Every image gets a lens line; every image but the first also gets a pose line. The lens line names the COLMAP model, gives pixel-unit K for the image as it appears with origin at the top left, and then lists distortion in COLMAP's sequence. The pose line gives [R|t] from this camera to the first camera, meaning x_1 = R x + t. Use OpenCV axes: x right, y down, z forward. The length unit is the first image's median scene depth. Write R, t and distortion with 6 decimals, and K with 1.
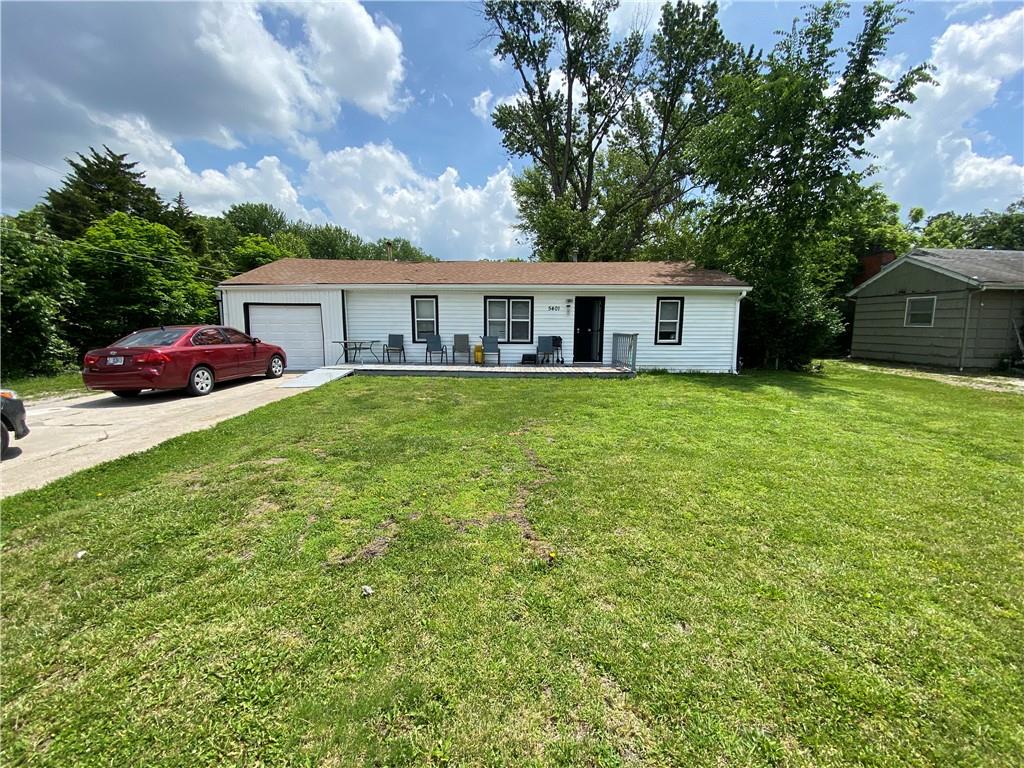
lens RADIAL K [[419.8, 0, 512.0], [0, 419.8, 384.0], [0, 0, 1]] dist [0.024824, -0.000238]
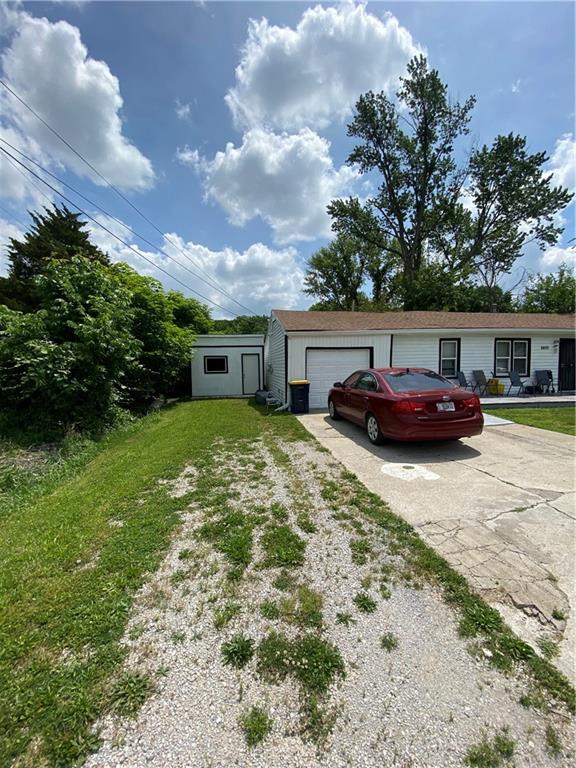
lens RADIAL K [[314.9, 0, 288.0], [0, 314.9, 384.0], [0, 0, 1]] dist [0.024824, -0.000238]
pose [[0.979423, -0.035889, 0.198601, -0.821060], [0.051710, 0.995838, -0.075056, -0.042872], [-0.195081, 0.083781, 0.977202, 0.241844]]
